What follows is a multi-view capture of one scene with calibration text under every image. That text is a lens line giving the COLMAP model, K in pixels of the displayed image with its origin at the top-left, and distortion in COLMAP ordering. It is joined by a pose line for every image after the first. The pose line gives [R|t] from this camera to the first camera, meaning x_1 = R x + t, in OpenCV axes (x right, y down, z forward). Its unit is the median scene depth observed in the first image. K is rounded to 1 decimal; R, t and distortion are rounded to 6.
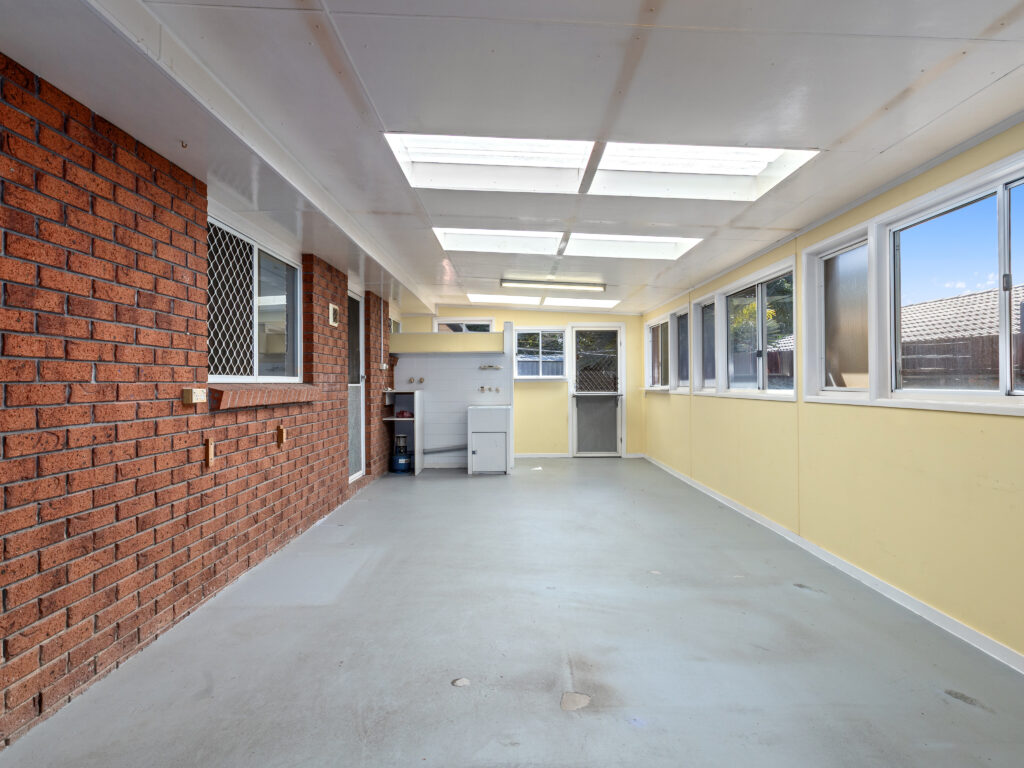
lens RADIAL K [[521.3, 0, 513.2], [0, 521.3, 378.6], [0, 0, 1]] dist [0.004806, -0.001015]
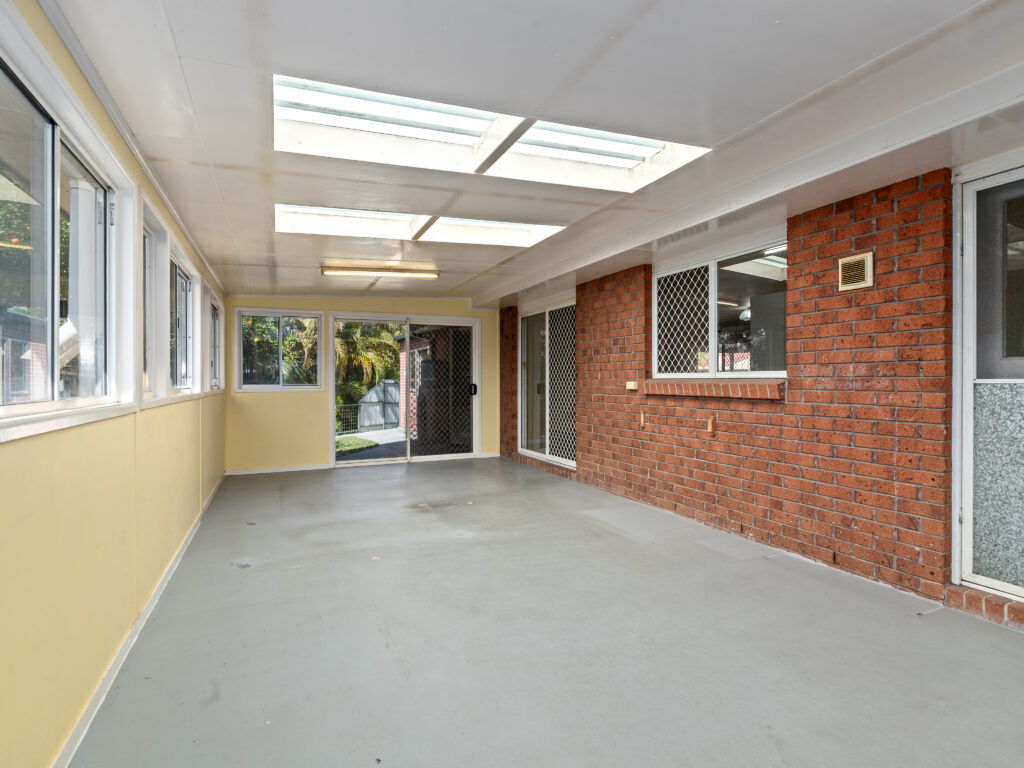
lens RADIAL K [[521.3, 0, 513.2], [0, 521.3, 384.5], [0, 0, 1]] dist [0.004806, -0.001015]
pose [[-0.912886, 0.010681, -0.408074, 0.458274], [0.010720, 0.999940, 0.002191, 0.017569], [0.408073, -0.002375, -0.912946, 2.138343]]
